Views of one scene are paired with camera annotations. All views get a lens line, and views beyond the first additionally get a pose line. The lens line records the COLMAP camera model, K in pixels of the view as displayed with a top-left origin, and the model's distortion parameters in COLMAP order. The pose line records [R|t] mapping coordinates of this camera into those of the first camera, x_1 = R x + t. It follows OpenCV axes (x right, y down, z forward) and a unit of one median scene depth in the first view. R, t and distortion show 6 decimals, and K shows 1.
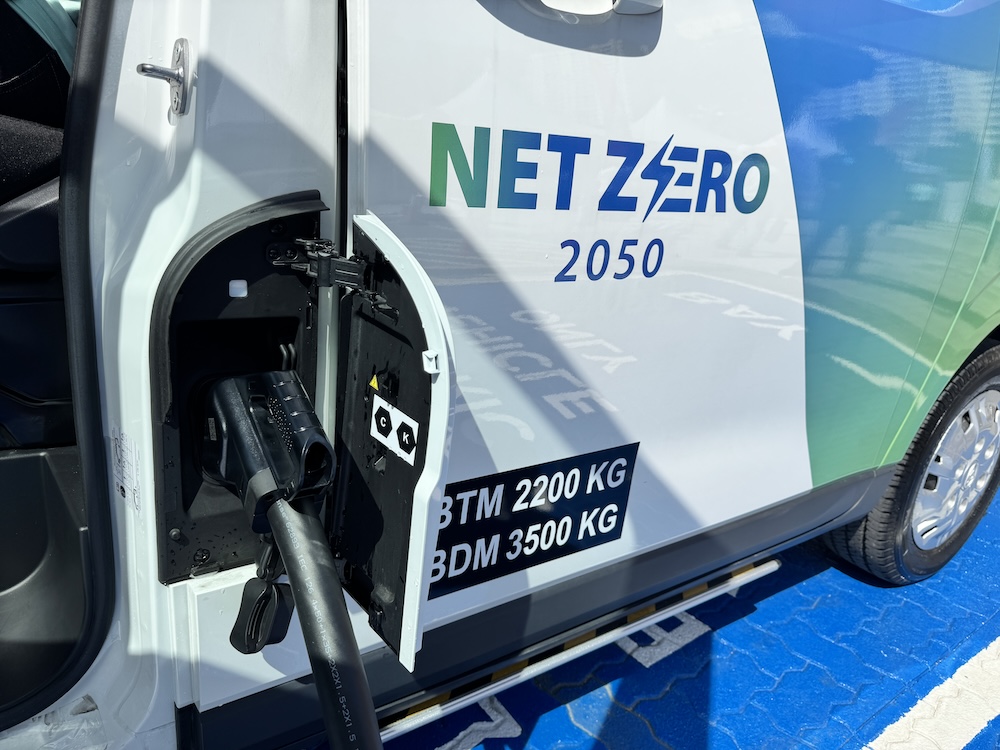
lens RADIAL K [[714.6, 0, 500.4], [0, 714.6, 375.9], [0, 0, 1]] dist [0.045410, -0.001063]
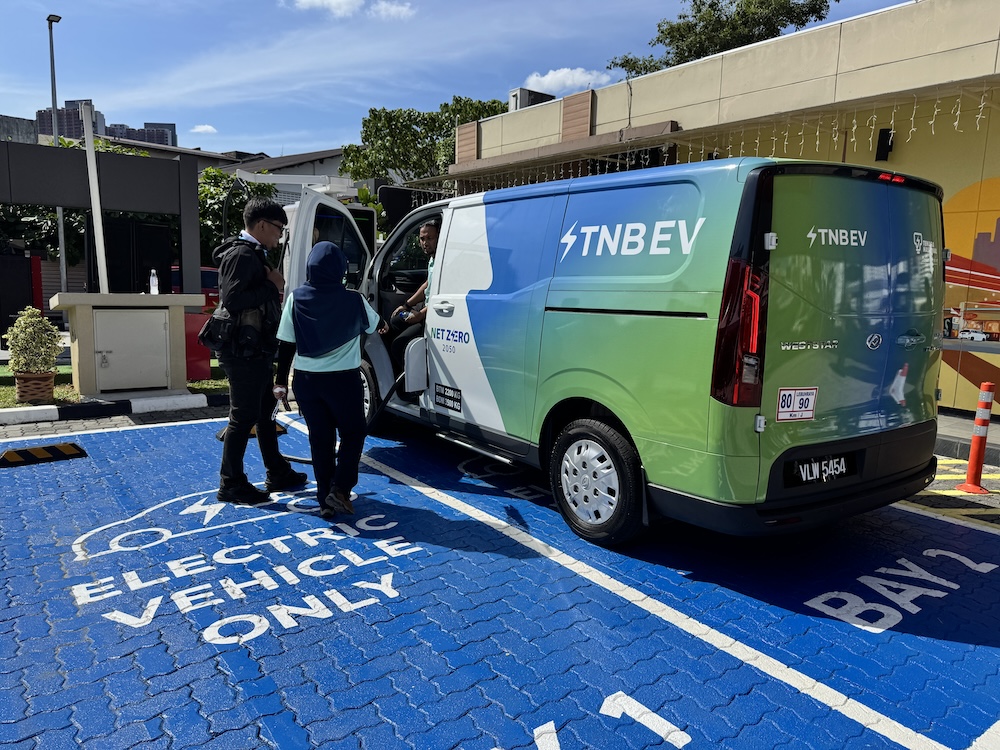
lens RADIAL K [[714.6, 0, 501.1], [0, 714.6, 372.0], [0, 0, 1]] dist [0.045410, -0.001063]
pose [[0.016608, 0.019548, -0.999671, 5.860920], [-0.366390, 0.930383, 0.012106, -0.205558], [0.930313, 0.366068, 0.022614, 1.290565]]
